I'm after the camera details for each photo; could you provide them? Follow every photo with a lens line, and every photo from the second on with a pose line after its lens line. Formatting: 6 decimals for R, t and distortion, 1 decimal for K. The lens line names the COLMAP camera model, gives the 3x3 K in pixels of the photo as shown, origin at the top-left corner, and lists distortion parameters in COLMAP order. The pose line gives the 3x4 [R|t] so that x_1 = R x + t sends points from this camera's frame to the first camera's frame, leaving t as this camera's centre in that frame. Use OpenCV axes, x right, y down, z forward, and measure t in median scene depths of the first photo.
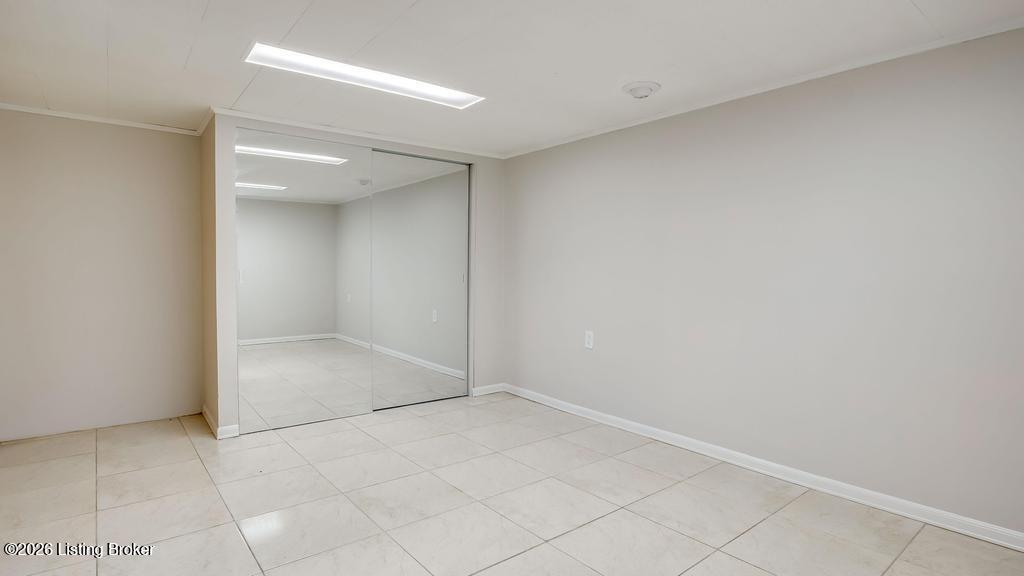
lens RADIAL K [[528.4, 0, 514.4], [0, 528.4, 289.6], [0, 0, 1]] dist [-0.006278, -0.000778]
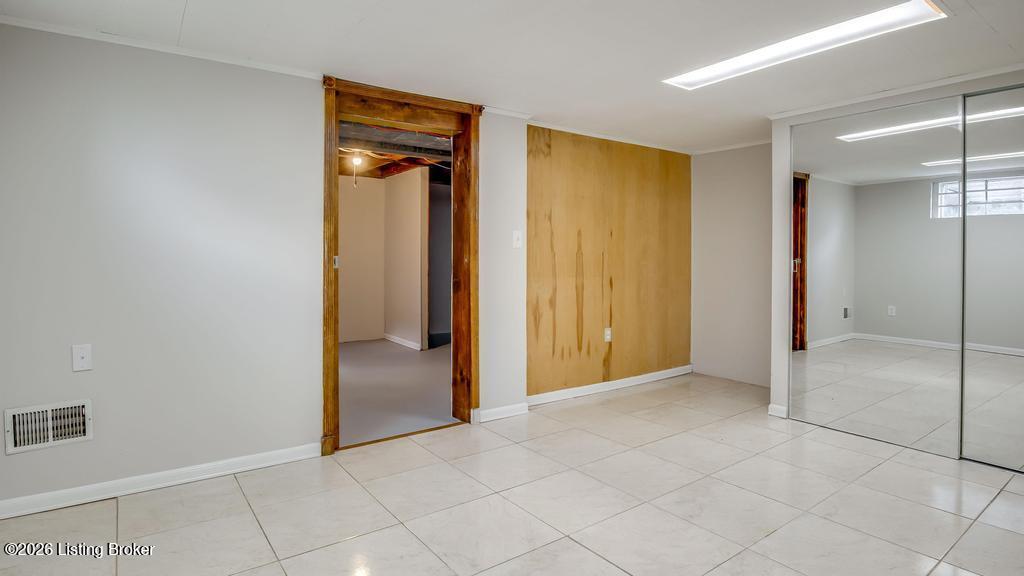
lens RADIAL K [[528.4, 0, 513.7], [0, 528.4, 282.0], [0, 0, 1]] dist [-0.006278, -0.000778]
pose [[-0.028517, 0.048977, -0.998393, 0.571317], [-0.036894, 0.998067, 0.050014, -0.030247], [0.998912, 0.038261, -0.026655, 0.498759]]
